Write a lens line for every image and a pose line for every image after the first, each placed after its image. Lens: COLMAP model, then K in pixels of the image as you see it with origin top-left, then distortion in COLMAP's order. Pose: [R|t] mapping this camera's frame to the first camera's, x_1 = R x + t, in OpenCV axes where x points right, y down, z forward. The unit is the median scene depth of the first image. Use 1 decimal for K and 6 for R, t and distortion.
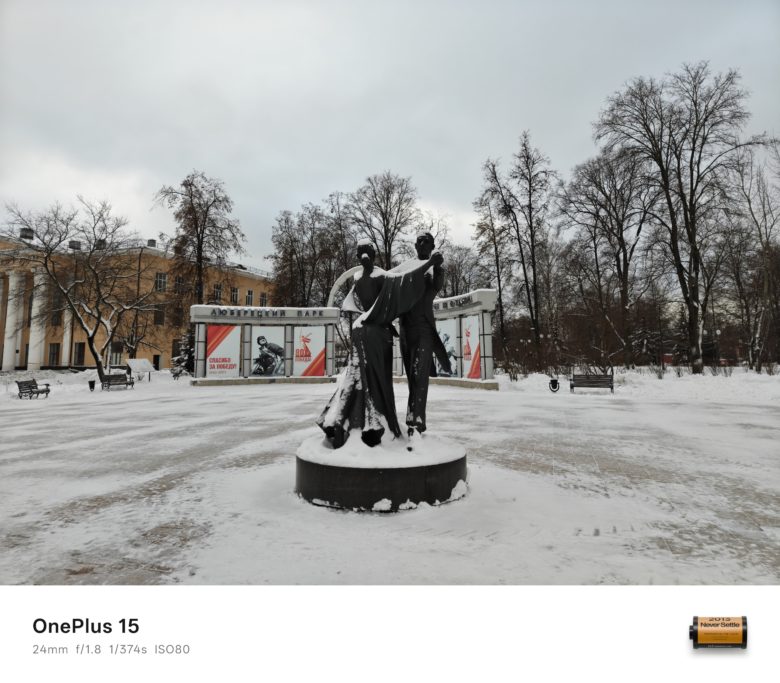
lens RADIAL K [[535.5, 0, 387.9], [0, 535.5, 294.4], [0, 0, 1]] dist [0.018847, -0.006368]
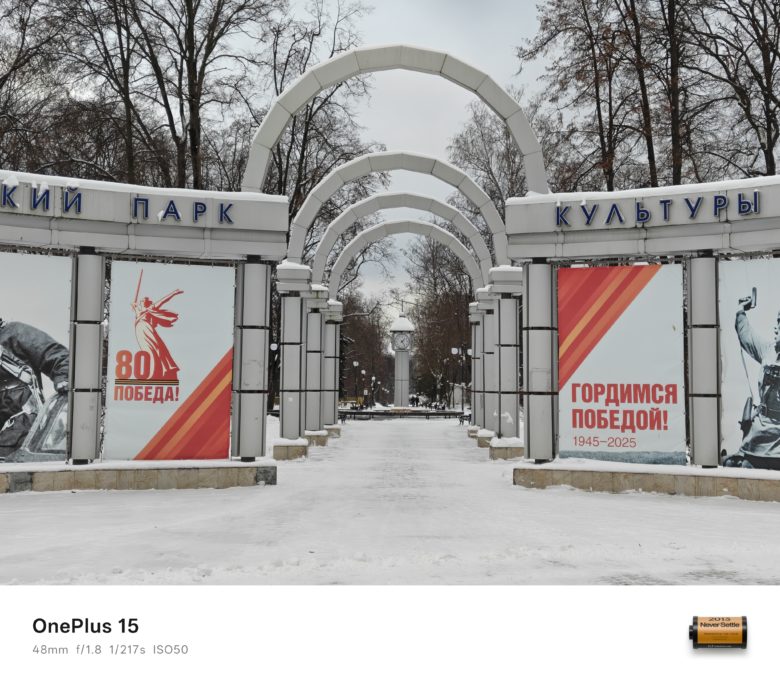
lens RADIAL K [[1119.6, 0, 393.6], [0, 1119.6, 304.3], [0, 0, 1]] dist [0.097019, -0.380246]
pose [[0.940560, 0.042443, 0.336966, -0.228502], [-0.057165, 0.997790, 0.033883, 0.055634], [-0.334783, -0.051132, 0.940907, 0.469274]]
